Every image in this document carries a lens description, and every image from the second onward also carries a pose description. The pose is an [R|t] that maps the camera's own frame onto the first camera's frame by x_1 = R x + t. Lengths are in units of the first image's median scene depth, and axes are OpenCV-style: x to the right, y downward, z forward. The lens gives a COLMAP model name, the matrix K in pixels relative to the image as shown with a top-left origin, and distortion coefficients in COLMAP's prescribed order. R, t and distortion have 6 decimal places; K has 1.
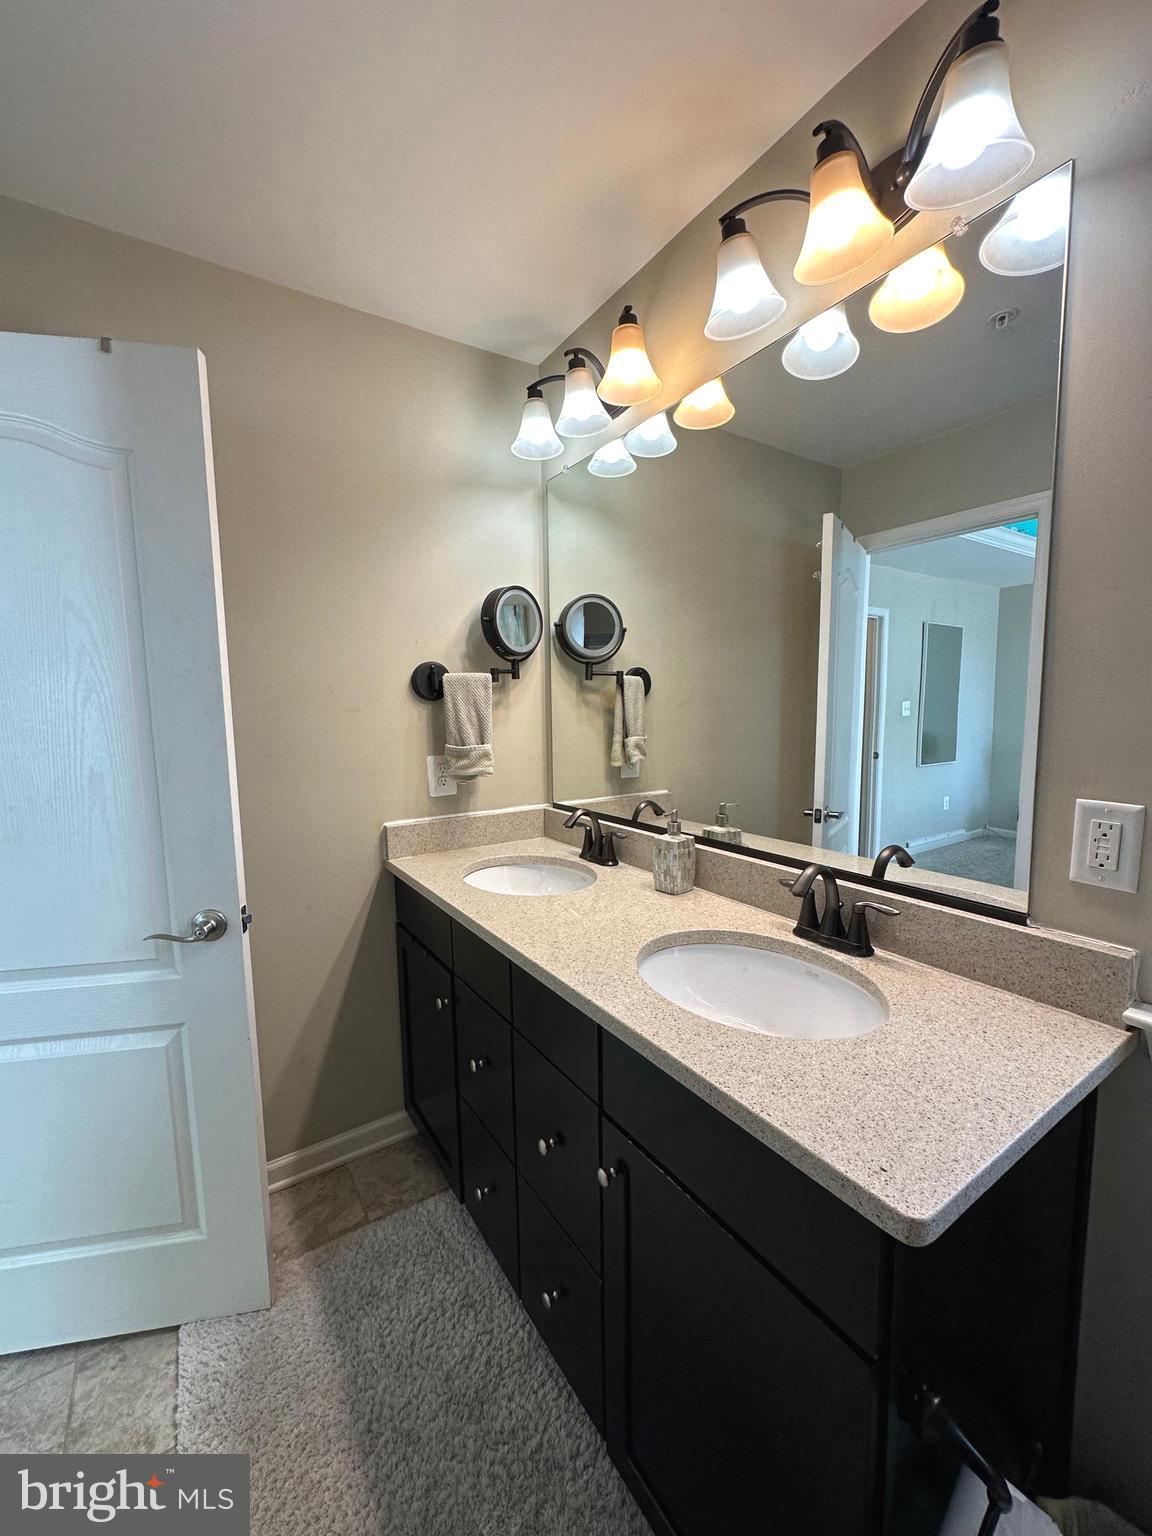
lens RADIAL K [[616.6, 0, 576.0], [0, 616.6, 768.0], [0, 0, 1]] dist [0.000087, -0.000048]
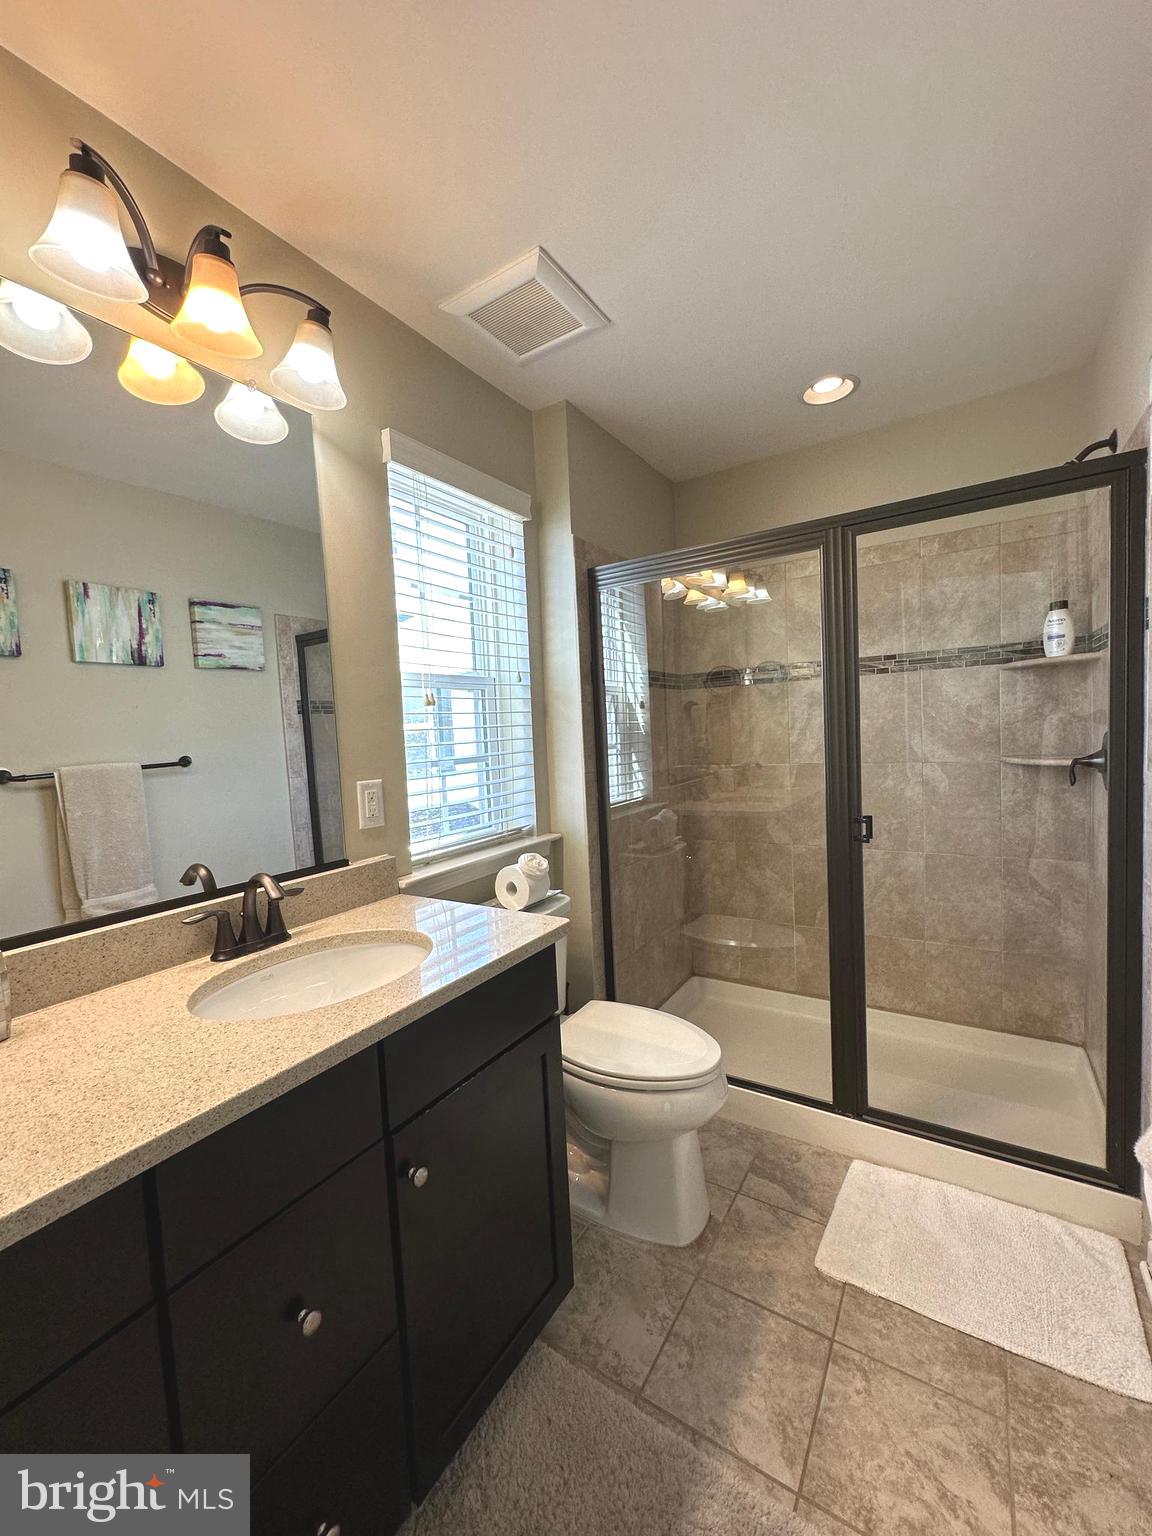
lens RADIAL K [[616.6, 0, 576.0], [0, 616.6, 768.0], [0, 0, 1]] dist [0.000087, -0.000048]
pose [[-0.395556, -0.020512, 0.918213, -0.825797], [0.154834, 0.983952, 0.088682, -0.036871], [-0.905297, 0.177249, -0.386032, 0.885394]]
